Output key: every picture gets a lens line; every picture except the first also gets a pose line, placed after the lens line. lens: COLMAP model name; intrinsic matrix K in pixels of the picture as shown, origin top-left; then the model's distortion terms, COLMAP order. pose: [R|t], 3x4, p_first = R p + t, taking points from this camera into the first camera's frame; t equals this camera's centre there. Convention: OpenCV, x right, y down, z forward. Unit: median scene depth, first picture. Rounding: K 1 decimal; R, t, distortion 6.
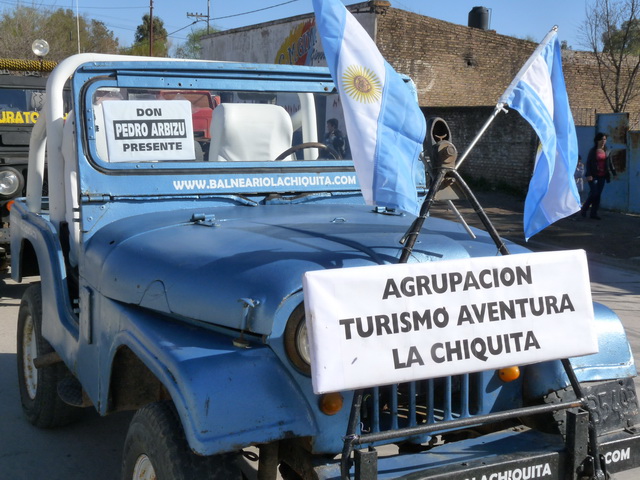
lens RADIAL K [[915.6, 0, 320.0], [0, 915.6, 240.0], [0, 0, 1]] dist [0.007799, 0.115383]
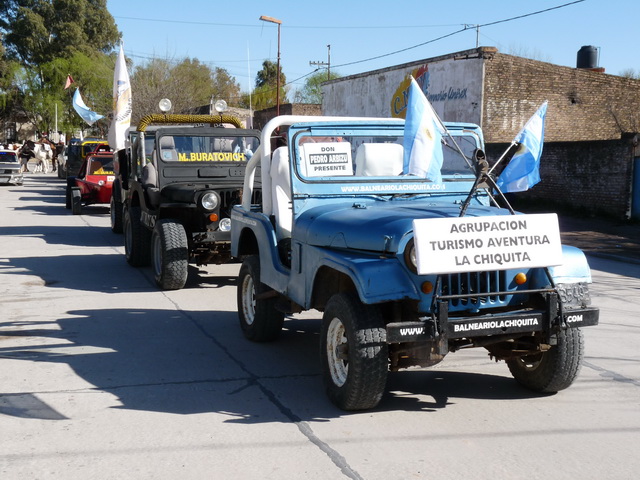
lens RADIAL K [[915.6, 0, 320.0], [0, 915.6, 240.0], [0, 0, 1]] dist [0.007799, 0.115383]
pose [[0.992039, -0.007684, -0.125695, 0.031810], [0.002378, 0.999102, -0.042309, 0.152070], [0.125908, 0.041673, 0.991166, -1.032540]]
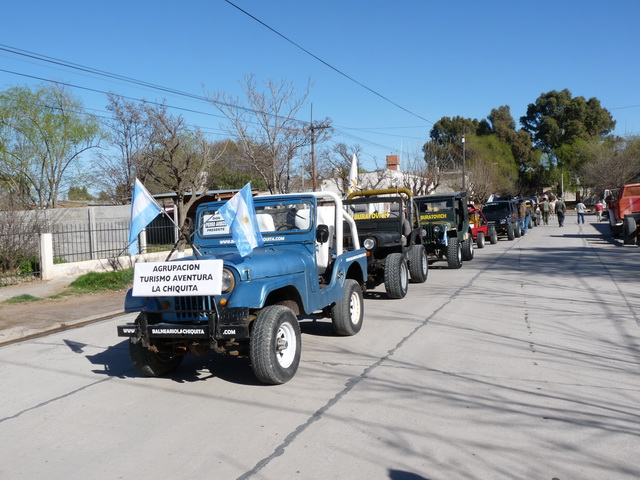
lens RADIAL K [[569.0, 0, 320.0], [0, 569.0, 240.0], [0, 0, 1]] dist [0.003396, 0.006135]
pose [[0.656051, -0.028737, -0.754169, 1.883782], [-0.034376, 0.997100, -0.067897, 0.061818], [0.753933, 0.070469, 0.653160, 0.054093]]
